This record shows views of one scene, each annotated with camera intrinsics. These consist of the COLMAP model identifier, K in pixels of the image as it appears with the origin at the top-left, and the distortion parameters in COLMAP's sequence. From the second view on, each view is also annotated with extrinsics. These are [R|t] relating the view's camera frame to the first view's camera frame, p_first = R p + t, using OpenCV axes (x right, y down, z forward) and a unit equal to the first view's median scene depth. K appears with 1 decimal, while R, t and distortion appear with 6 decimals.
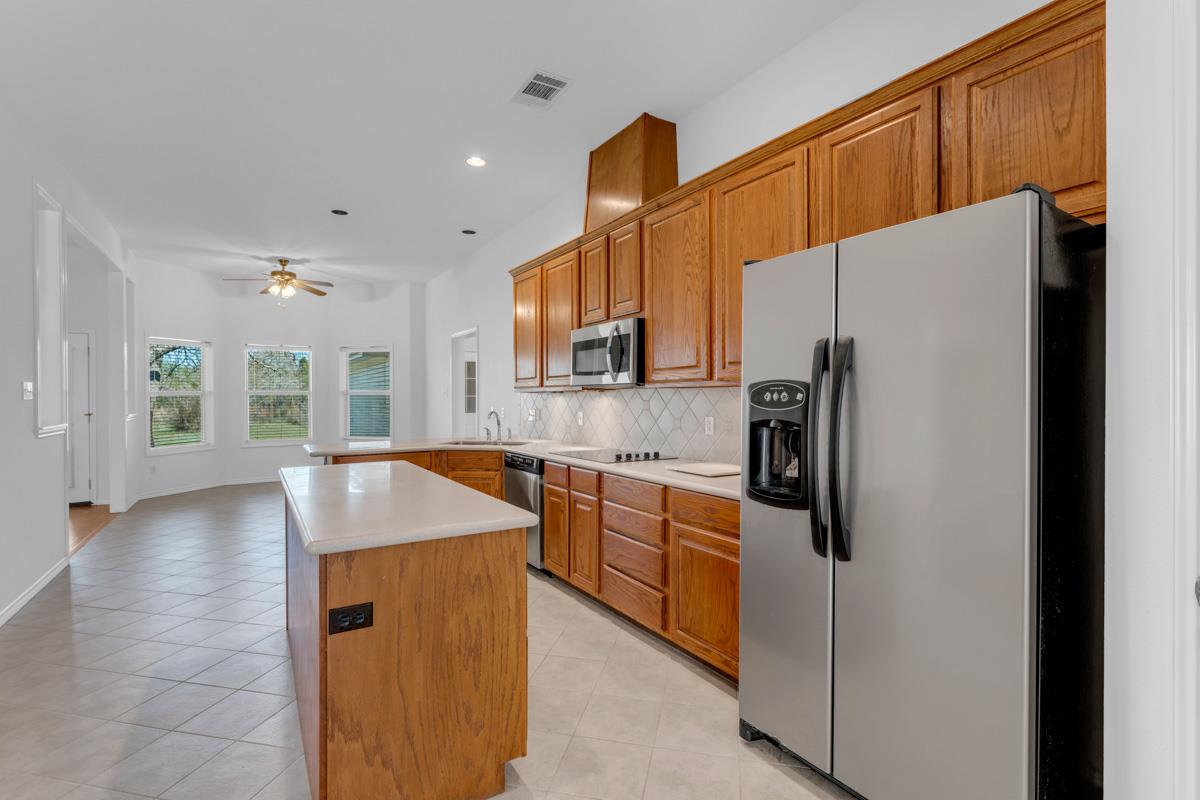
lens RADIAL K [[564.7, 0, 600.0], [0, 564.7, 400.0], [0, 0, 1]] dist [-0.000041, 0.000173]
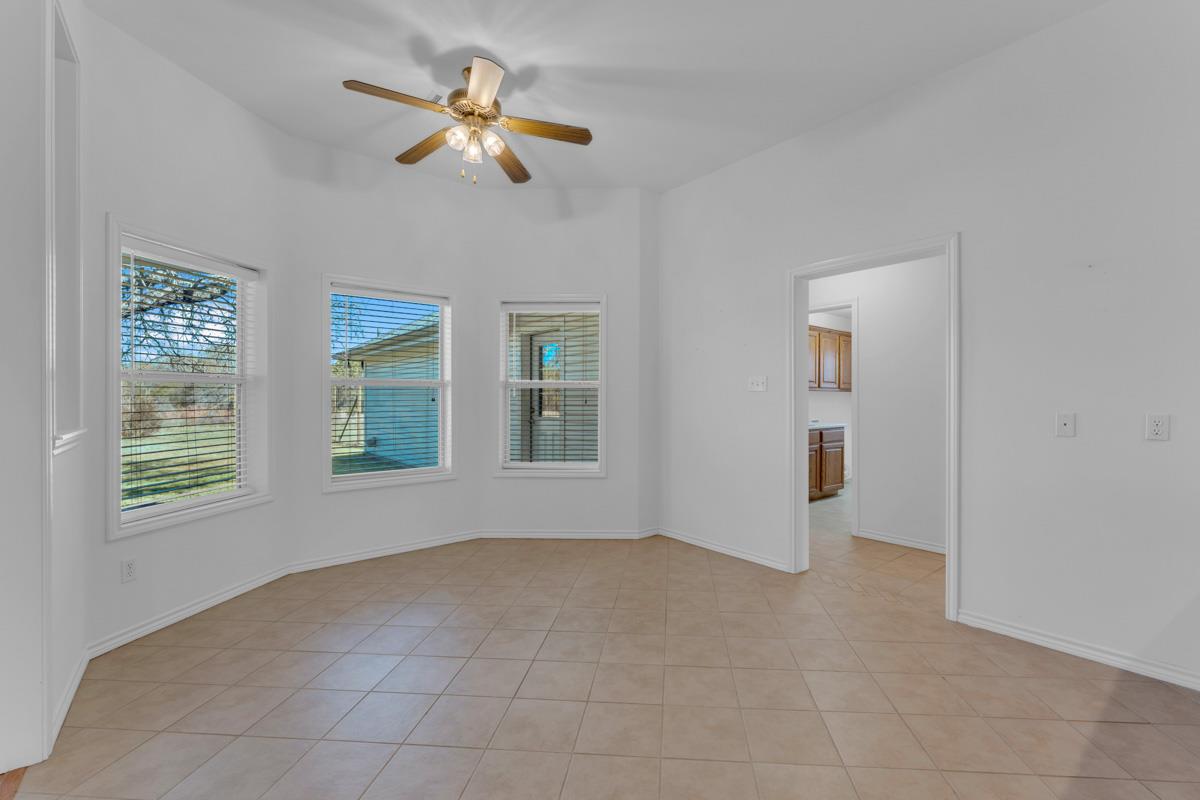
lens RADIAL K [[479.6, 0, 601.1], [0, 479.6, 395.3], [0, 0, 1]] dist [0.000743, 0.000252]
pose [[0.987161, 0.007998, 0.159525, -0.472345], [-0.007517, 0.999965, -0.003616, -0.000138], [-0.159549, 0.002370, 0.987187, 0.559535]]
